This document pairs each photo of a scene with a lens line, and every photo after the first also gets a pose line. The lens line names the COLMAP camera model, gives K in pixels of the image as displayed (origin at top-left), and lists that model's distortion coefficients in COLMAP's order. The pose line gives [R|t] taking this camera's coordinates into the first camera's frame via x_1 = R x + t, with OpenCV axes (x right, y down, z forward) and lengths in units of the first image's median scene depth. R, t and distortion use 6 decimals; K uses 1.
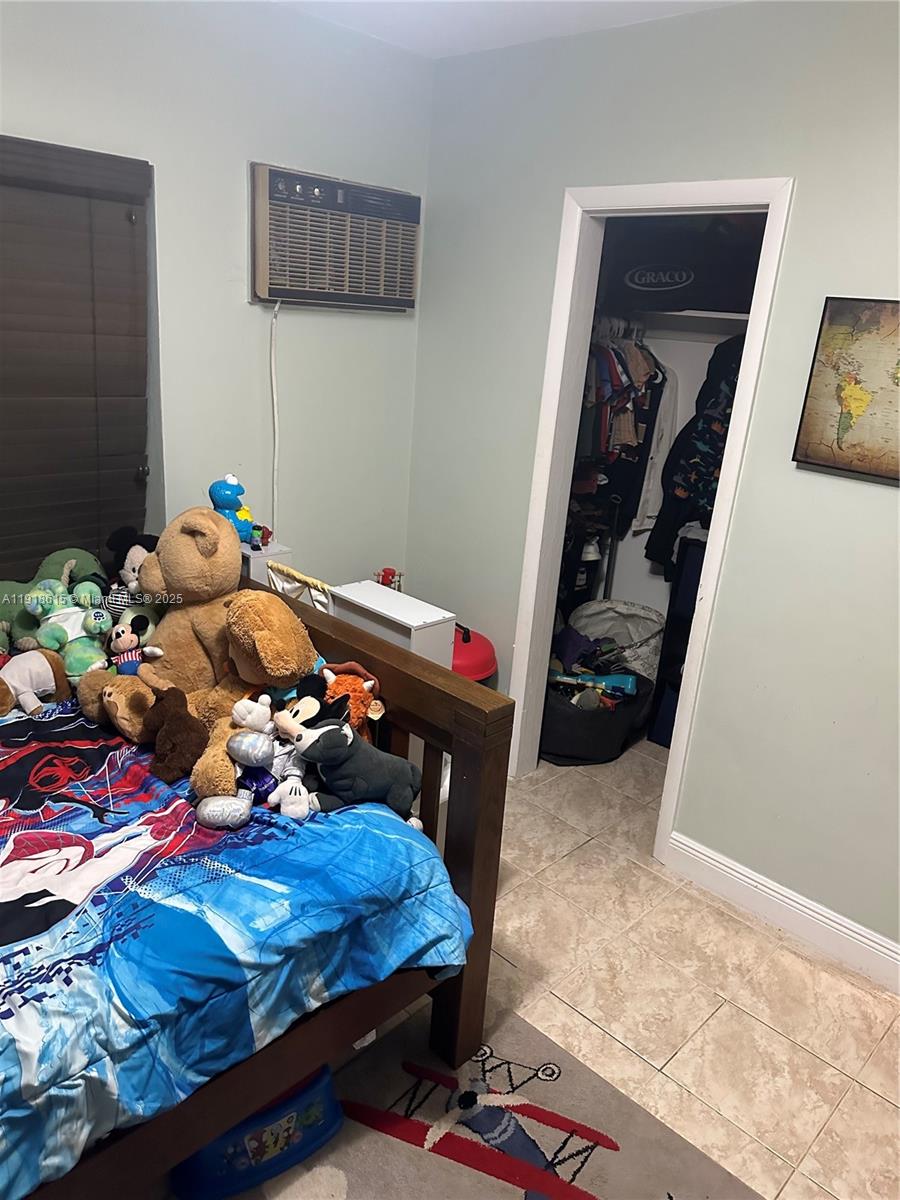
lens RADIAL K [[847.9, 0, 442.8], [0, 847.9, 600.1], [0, 0, 1]] dist [0.064796, -0.066519]
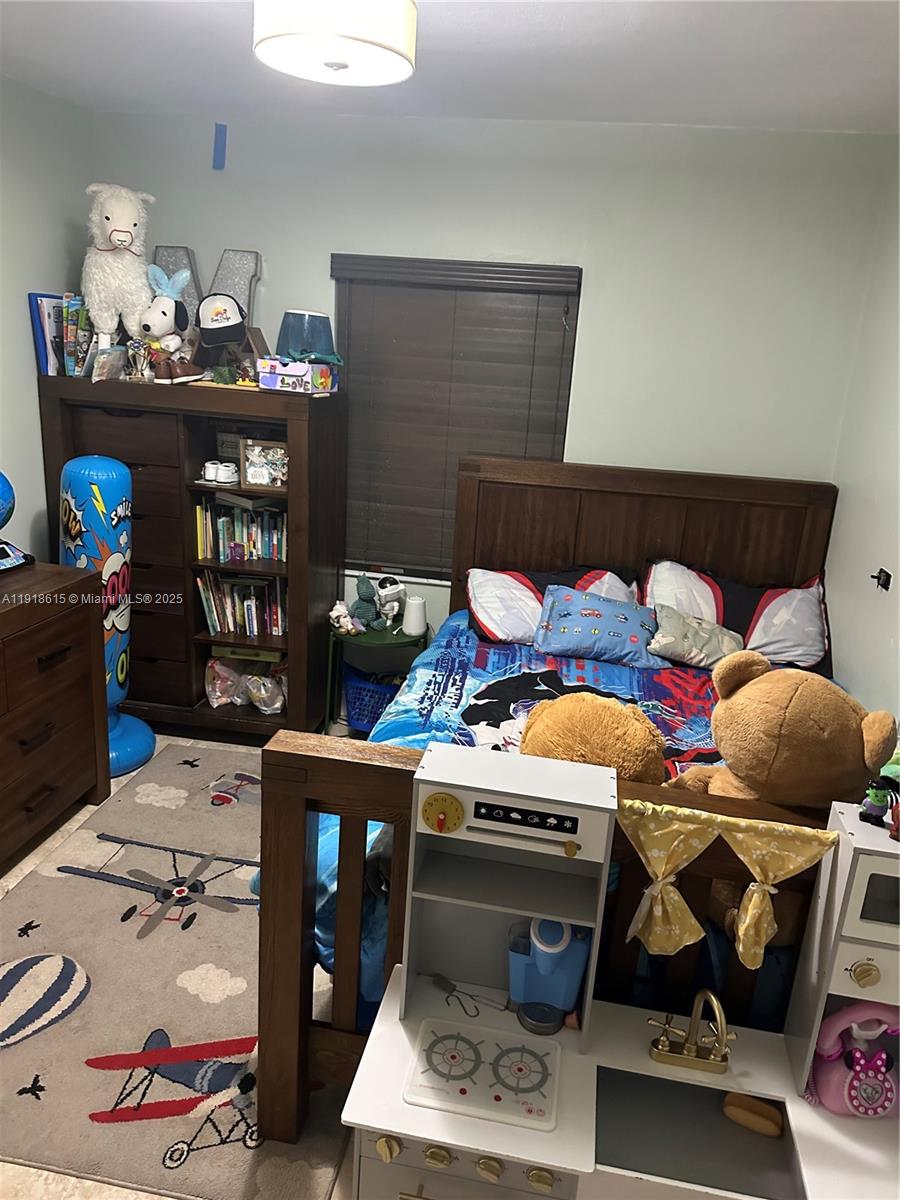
lens RADIAL K [[847.9, 0, 442.8], [0, 847.9, 593.9], [0, 0, 1]] dist [0.064796, -0.066519]
pose [[-0.811352, 0.033086, -0.583620, 0.434292], [-0.301261, 0.831930, 0.465977, -0.470441], [0.500949, 0.553894, -0.665020, 1.526869]]
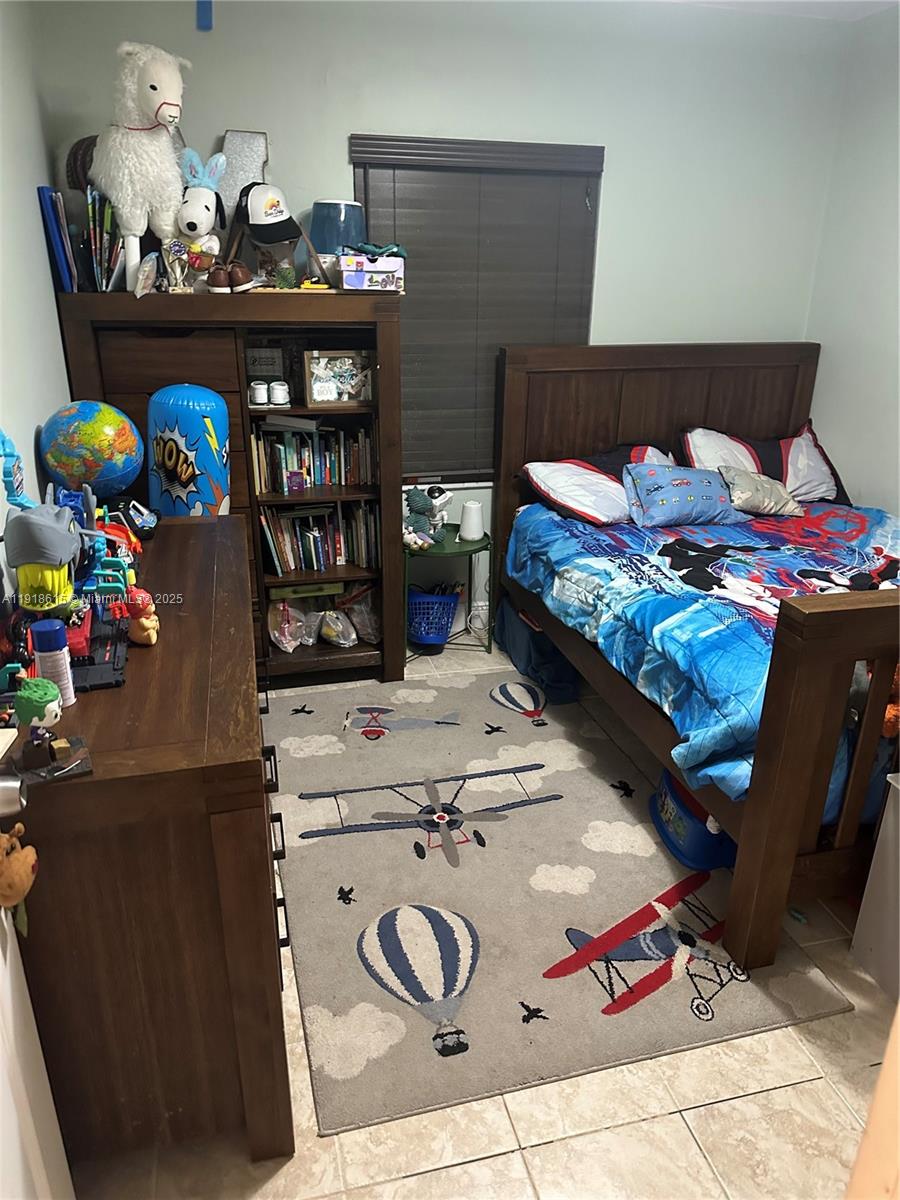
lens RADIAL K [[847.9, 0, 439.7], [0, 847.9, 608.9], [0, 0, 1]] dist [0.064796, -0.066519]
pose [[-0.517540, 0.238585, -0.821724, 1.032369], [-0.316938, 0.838581, 0.443094, -0.168648], [0.794798, 0.489754, -0.358382, 0.965611]]
